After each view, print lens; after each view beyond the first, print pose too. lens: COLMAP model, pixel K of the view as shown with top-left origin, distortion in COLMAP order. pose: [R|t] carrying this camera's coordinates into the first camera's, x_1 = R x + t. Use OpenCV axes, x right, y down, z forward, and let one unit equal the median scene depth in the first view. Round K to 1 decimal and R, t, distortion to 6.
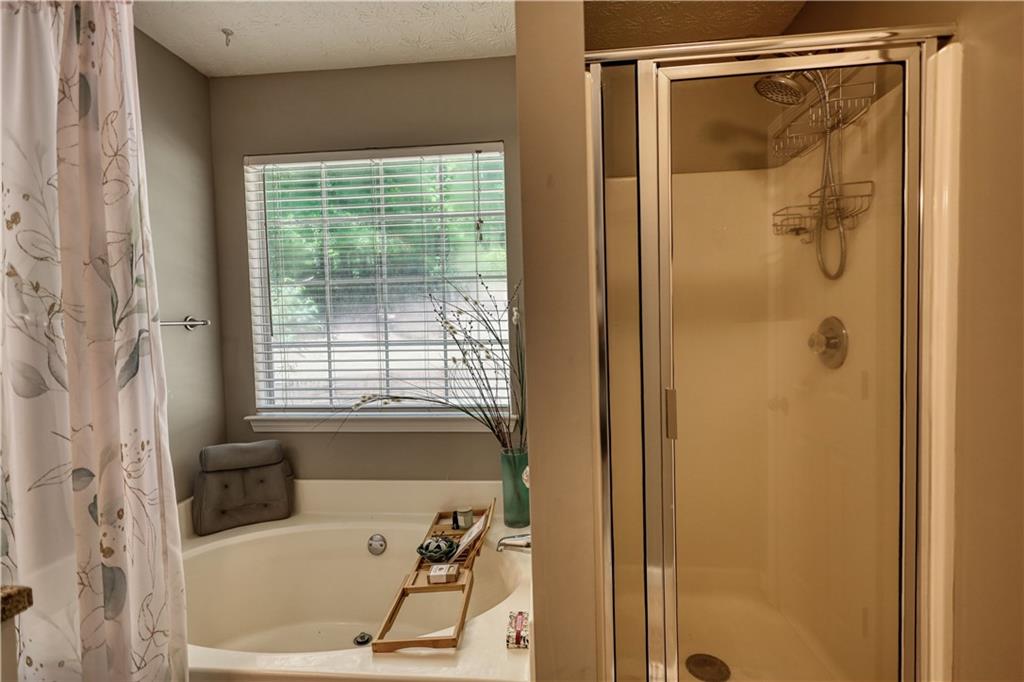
lens RADIAL K [[480.2, 0, 505.0], [0, 480.2, 341.2], [0, 0, 1]] dist [-0.003199, 0.000778]
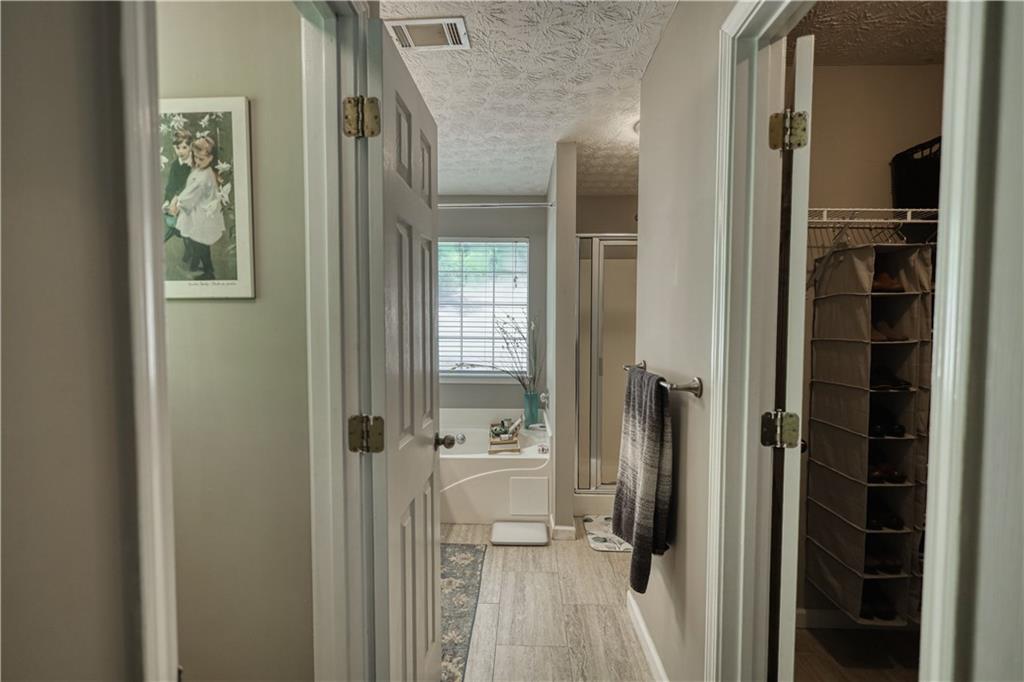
lens RADIAL K [[480.2, 0, 507.0], [0, 480.2, 350.7], [0, 0, 1]] dist [-0.003199, 0.000778]
pose [[0.997123, 0.023040, 0.072214, -0.232019], [-0.024852, 0.999396, 0.024291, 0.005059], [-0.071611, -0.026016, 0.997093, -1.010241]]
